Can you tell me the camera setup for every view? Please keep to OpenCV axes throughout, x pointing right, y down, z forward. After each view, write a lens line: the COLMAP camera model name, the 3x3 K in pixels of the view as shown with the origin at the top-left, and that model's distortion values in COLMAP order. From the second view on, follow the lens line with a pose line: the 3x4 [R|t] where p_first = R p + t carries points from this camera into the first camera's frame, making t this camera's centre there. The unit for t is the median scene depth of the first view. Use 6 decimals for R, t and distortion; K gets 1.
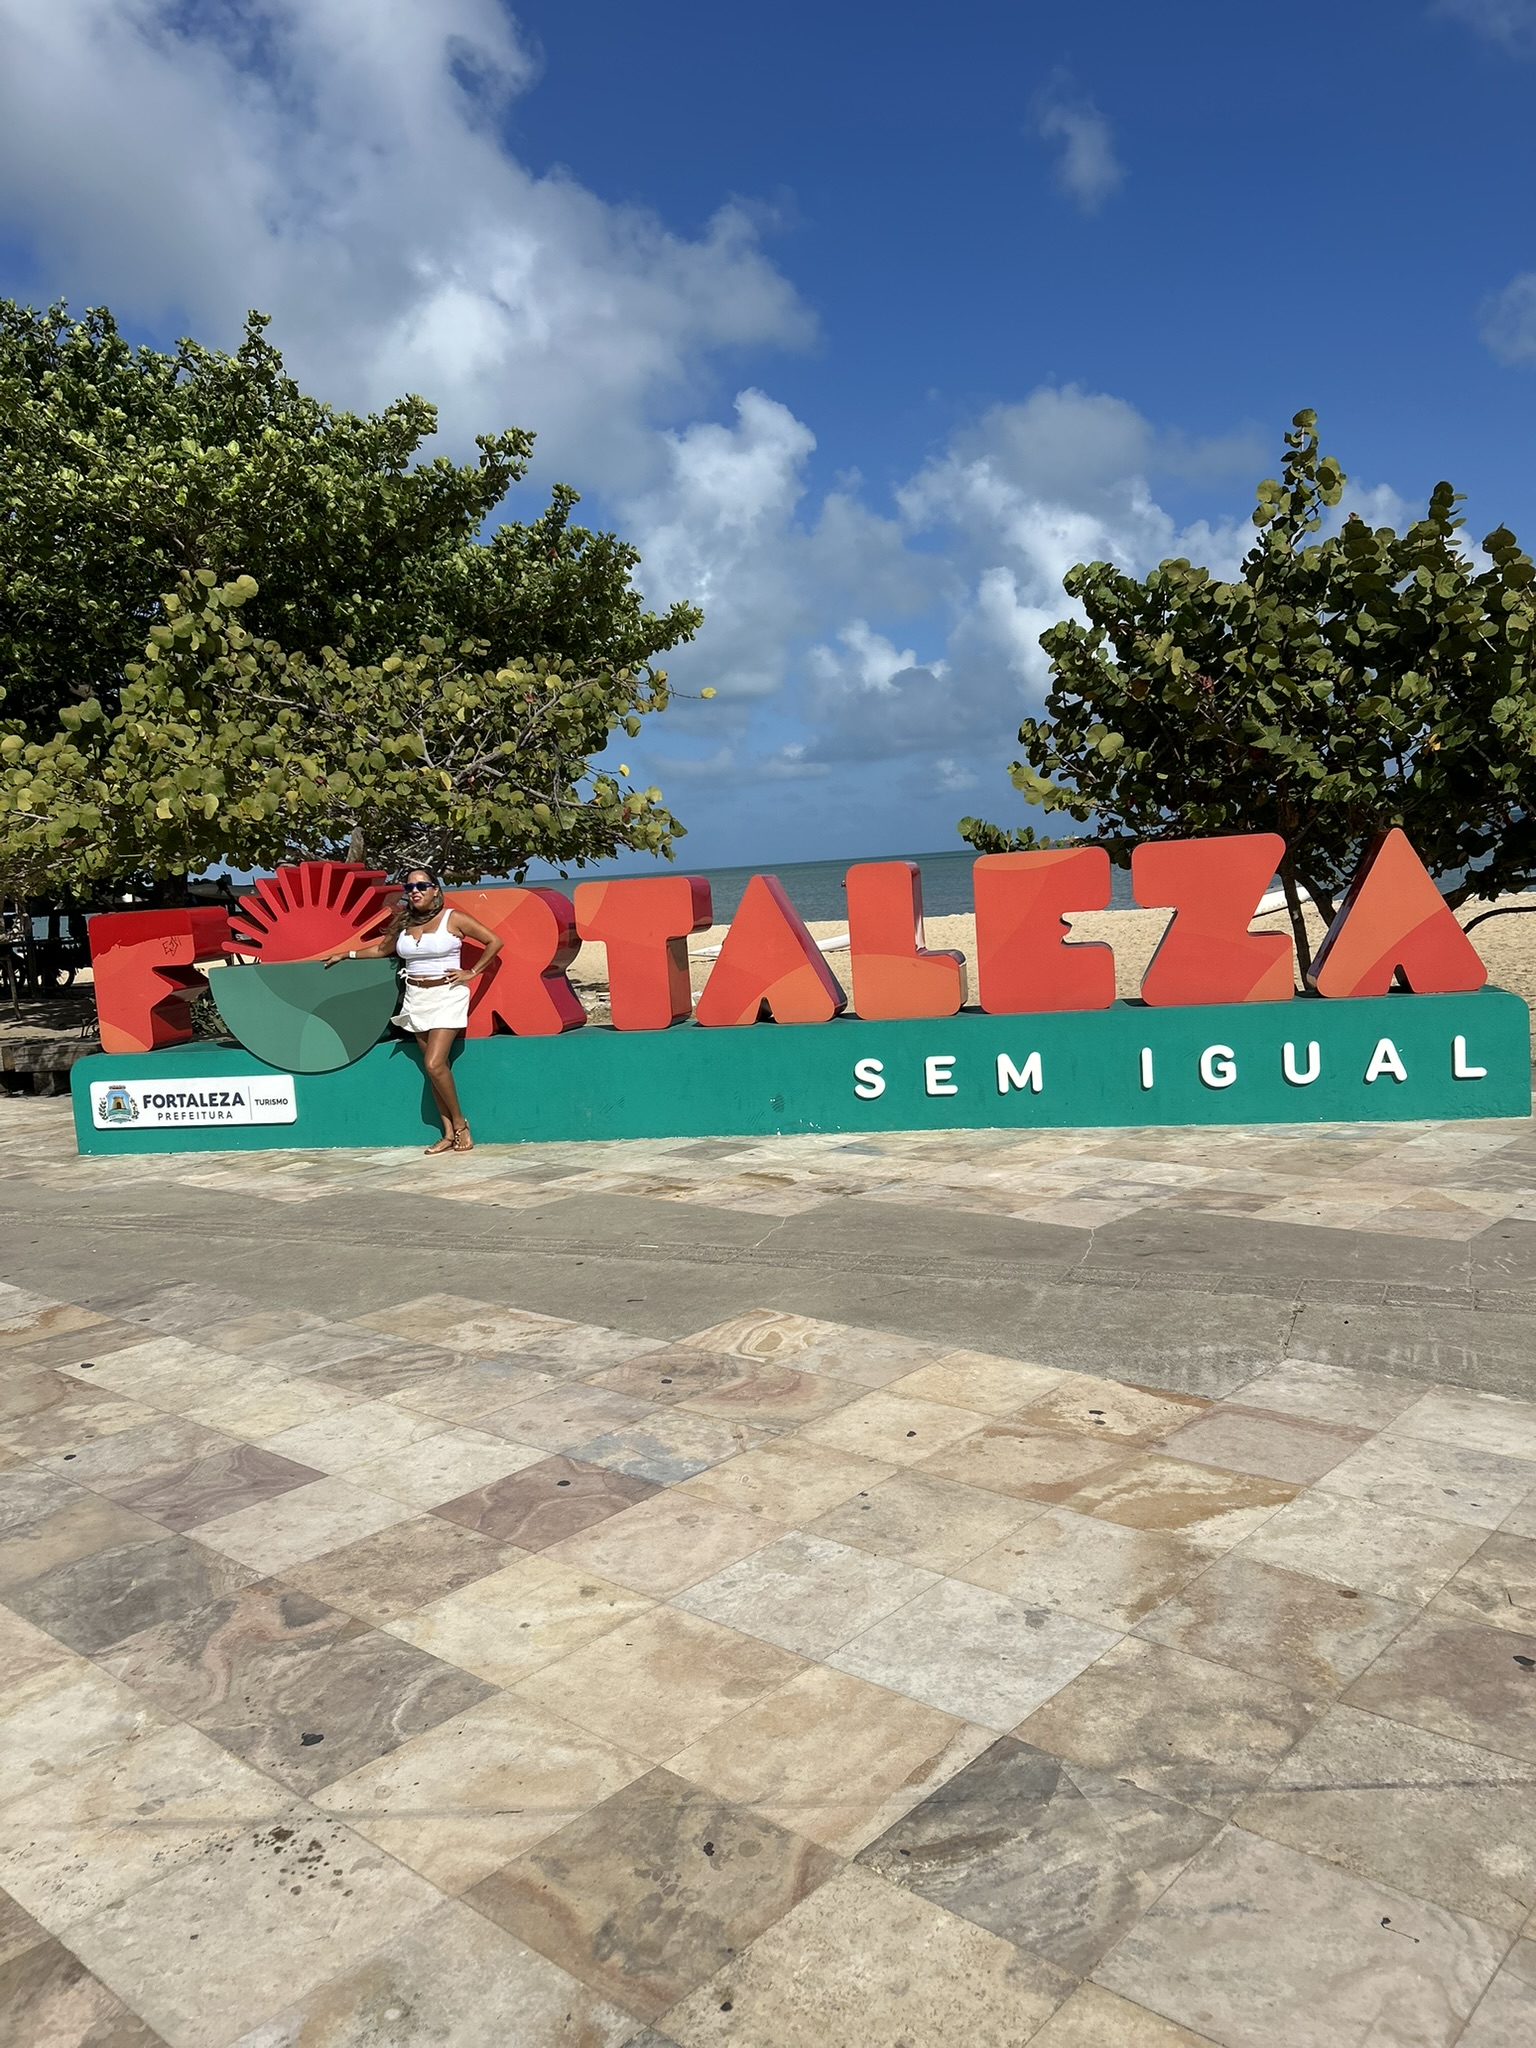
lens RADIAL K [[1534.5, 0, 770.6], [0, 1534.5, 1022.8], [0, 0, 1]] dist [0.041671, -0.046766]
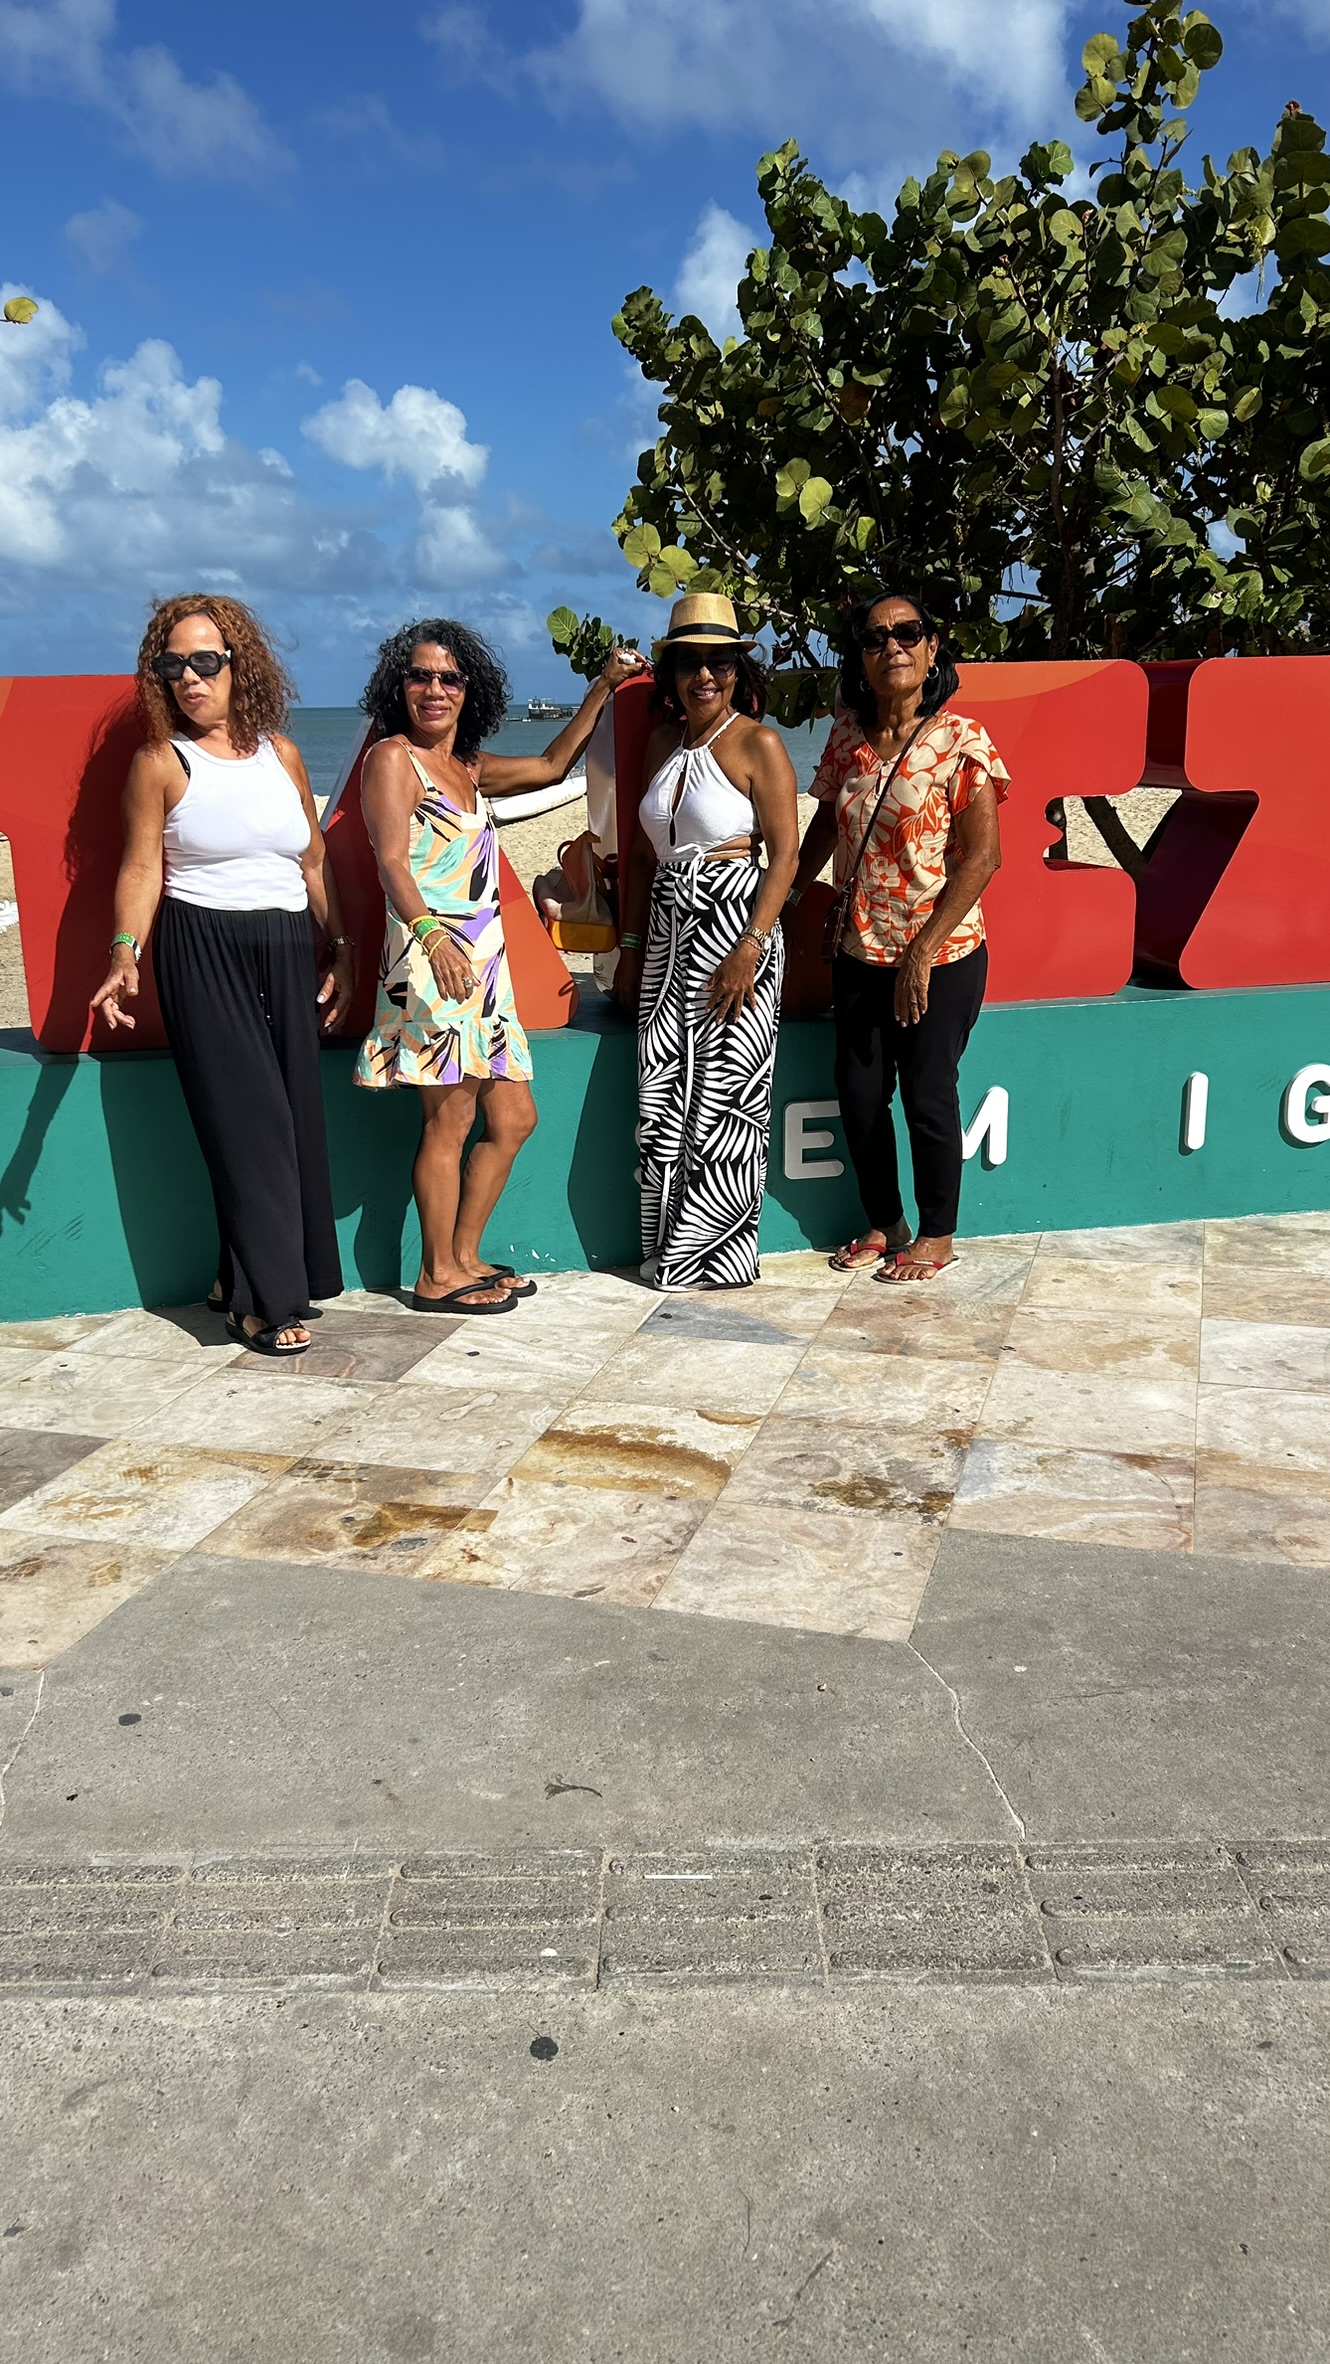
lens RADIAL K [[1790.2, 0, 654.5], [0, 1790.2, 1193.0], [0, 0, 1]] dist [0.037459, -0.035281]
pose [[0.906785, -0.061225, 0.417124, -0.152093], [0.000704, 0.989617, 0.143725, -0.027025], [-0.421593, -0.130034, 0.897413, 0.473886]]
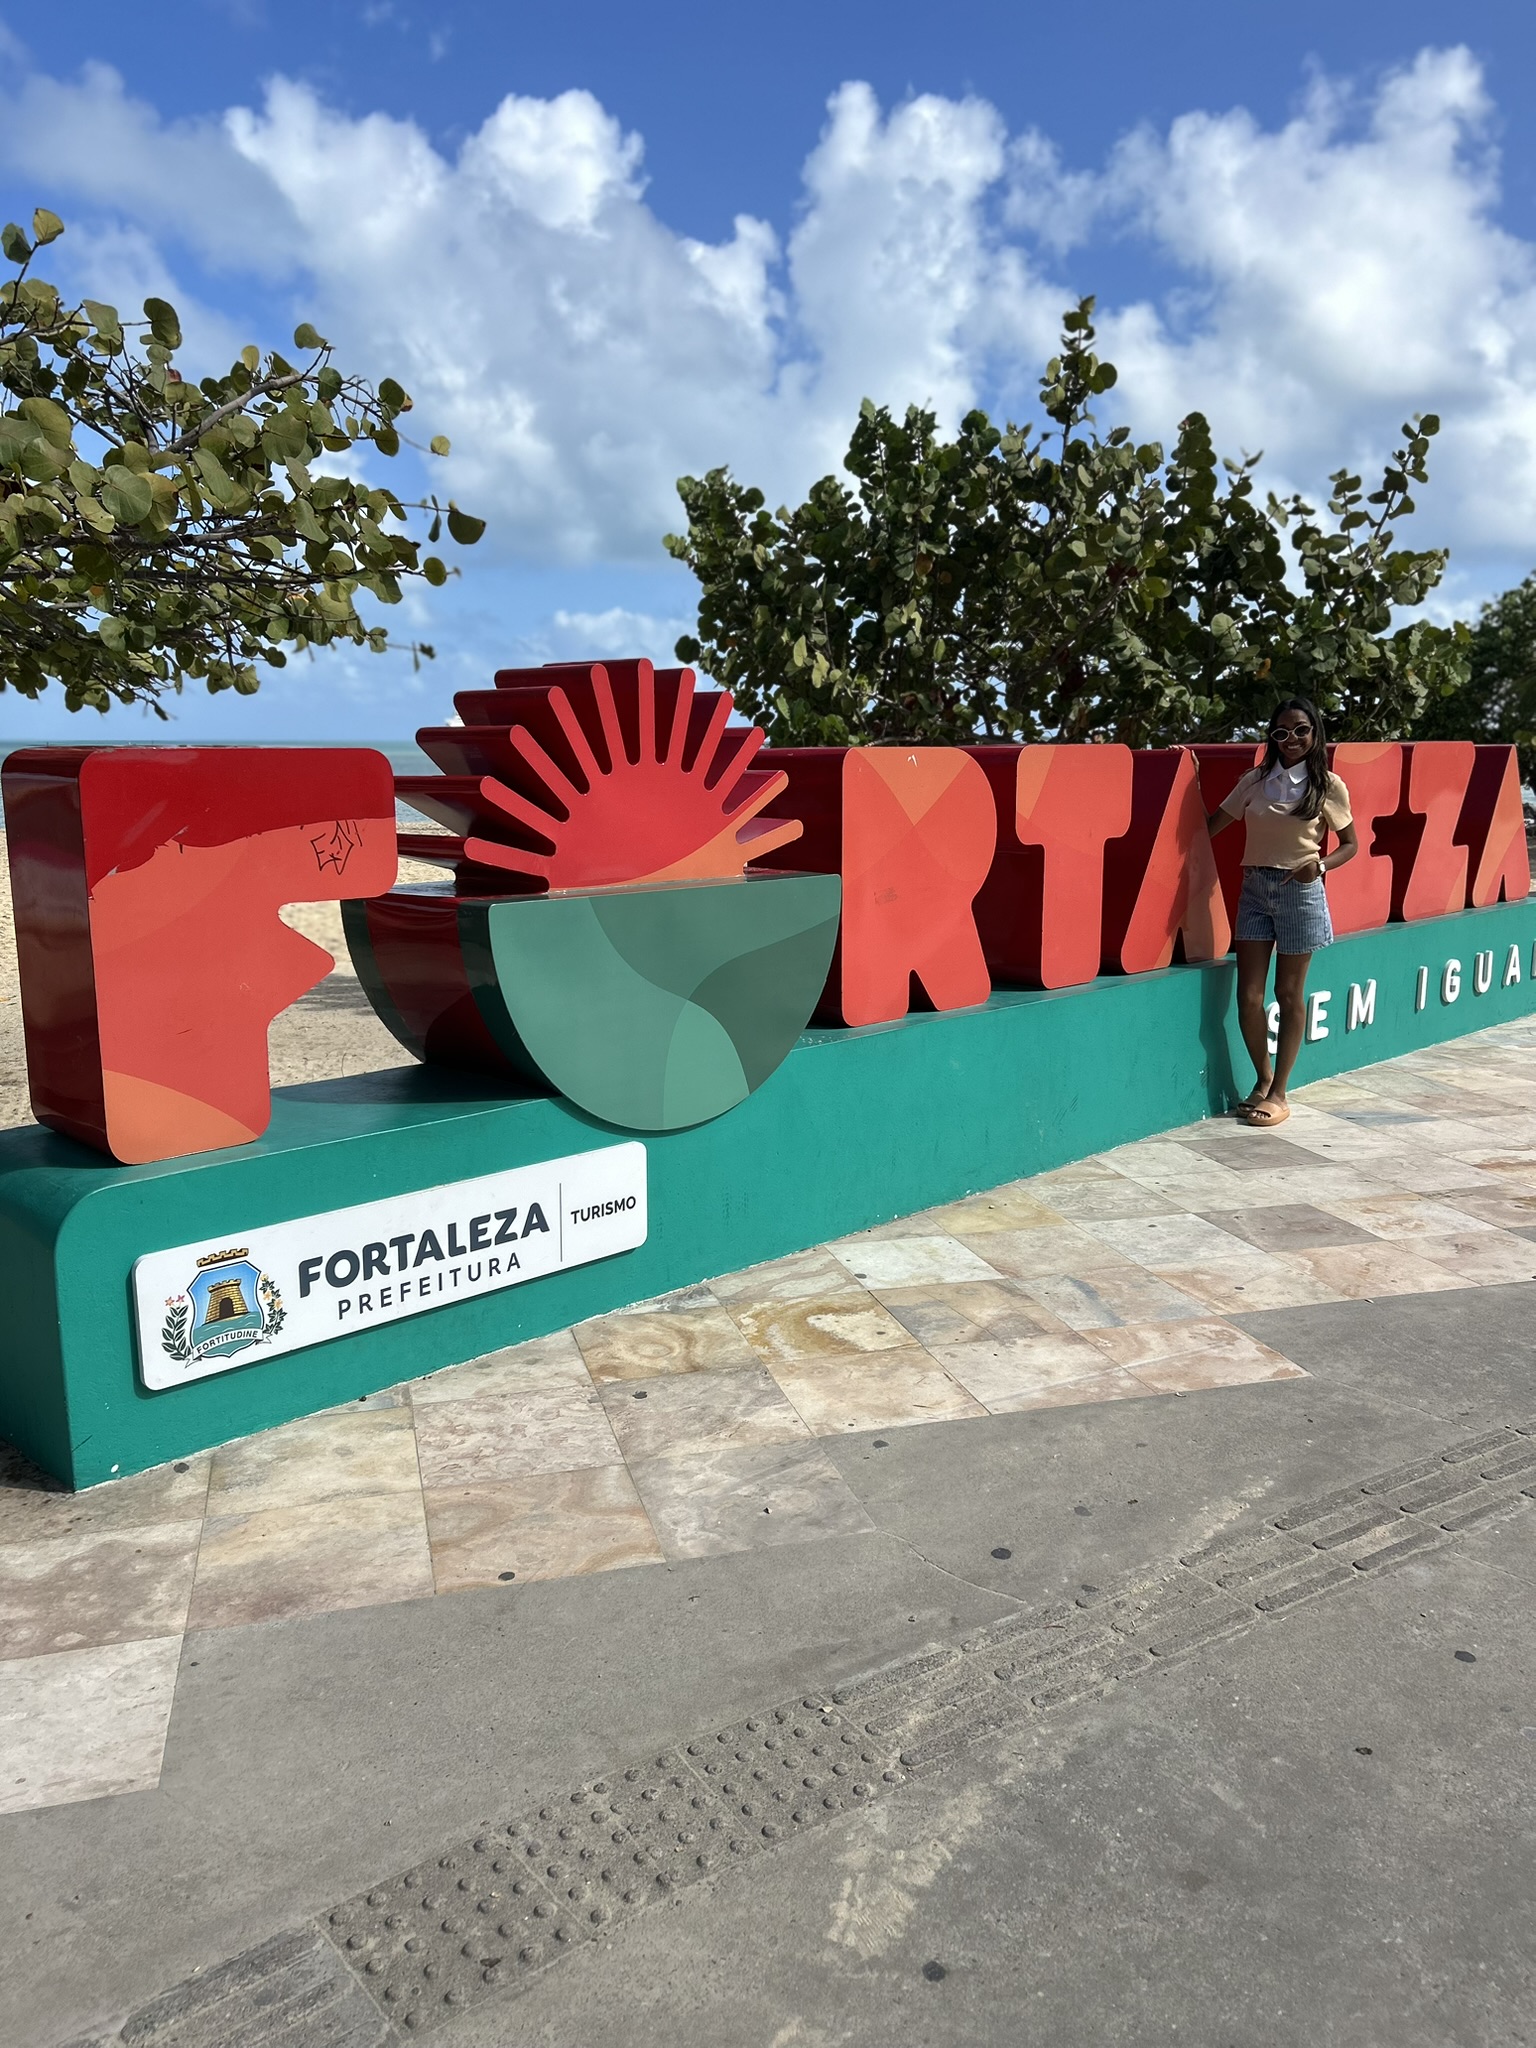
lens RADIAL K [[1533.3, 0, 770.3], [0, 1533.3, 1029.2], [0, 0, 1]] dist [0.053051, -0.073558]
pose [[0.539441, -0.086508, 0.837568, -0.663288], [0.049353, 0.996247, 0.071110, -0.028256], [-0.840576, 0.002977, 0.541686, 0.733239]]
